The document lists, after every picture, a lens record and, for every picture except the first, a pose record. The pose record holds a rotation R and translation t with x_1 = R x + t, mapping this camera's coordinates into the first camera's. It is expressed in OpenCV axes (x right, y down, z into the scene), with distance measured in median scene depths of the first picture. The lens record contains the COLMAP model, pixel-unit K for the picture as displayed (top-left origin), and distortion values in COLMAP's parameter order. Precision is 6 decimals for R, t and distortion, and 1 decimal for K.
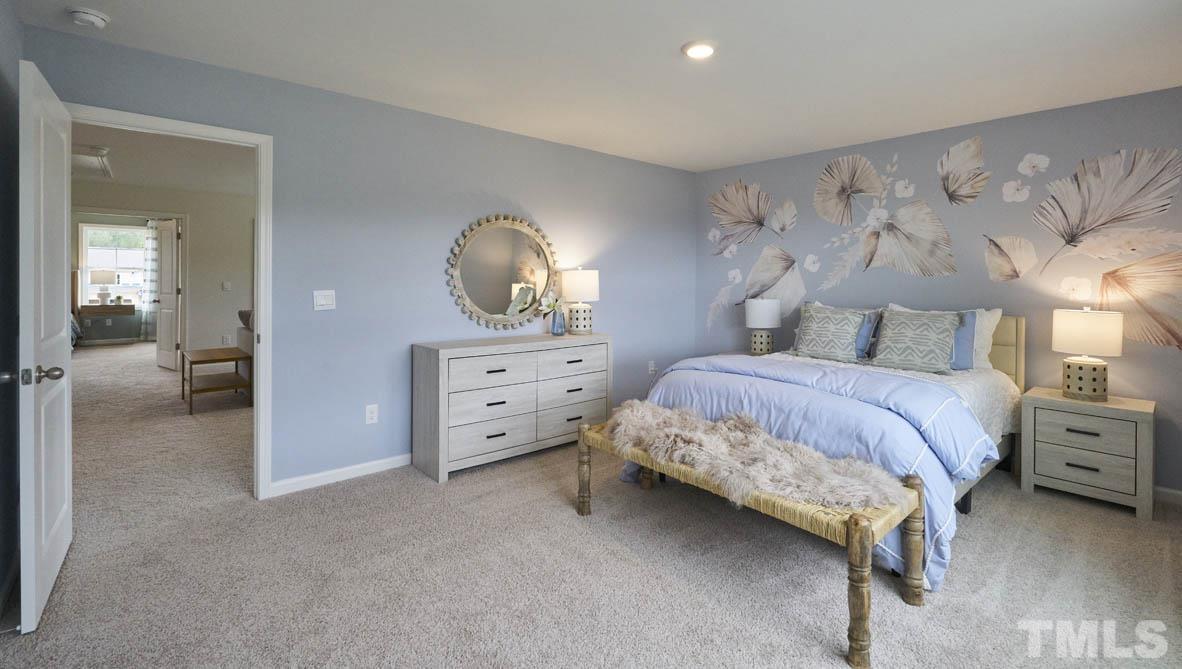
lens RADIAL K [[525.1, 0, 590.6], [0, 525.1, 281.6], [0, 0, 1]] dist [0.001644, 0.000314]
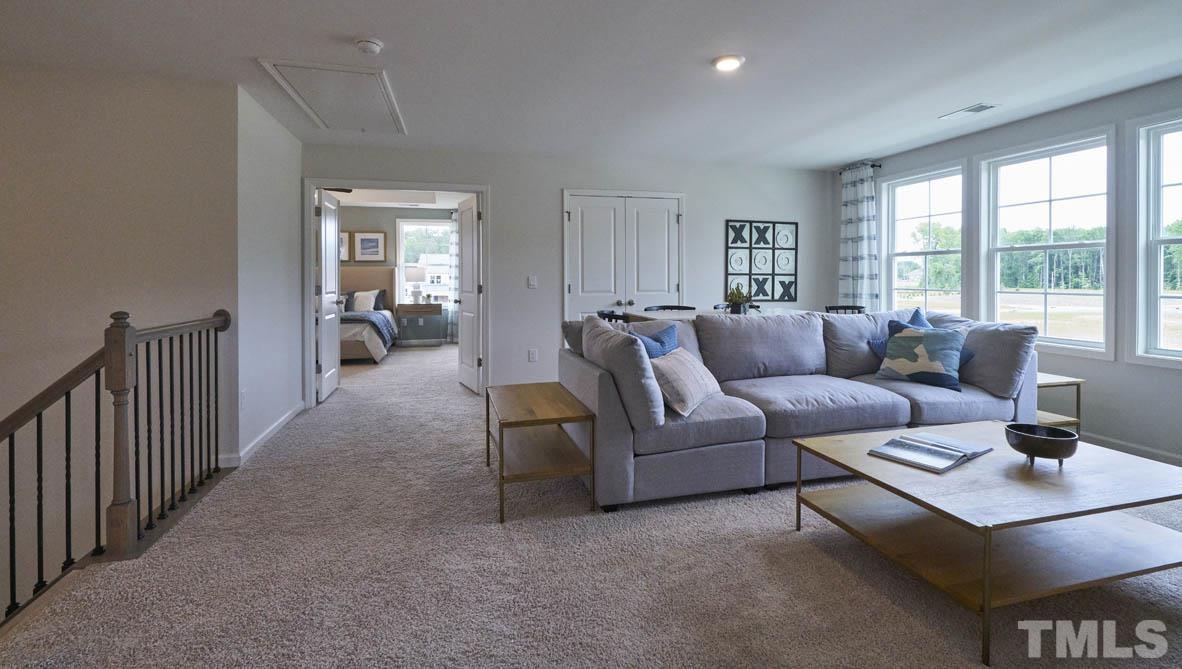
lens RADIAL K [[528.6, 0, 588.2], [0, 528.6, 273.4], [0, 0, 1]] dist [-0.000734, -0.000034]
pose [[0.895762, -0.014884, -0.444284, -0.230199], [0.010348, 0.999867, -0.012634, 0.005214], [0.444413, 0.006720, 0.895797, 0.291983]]
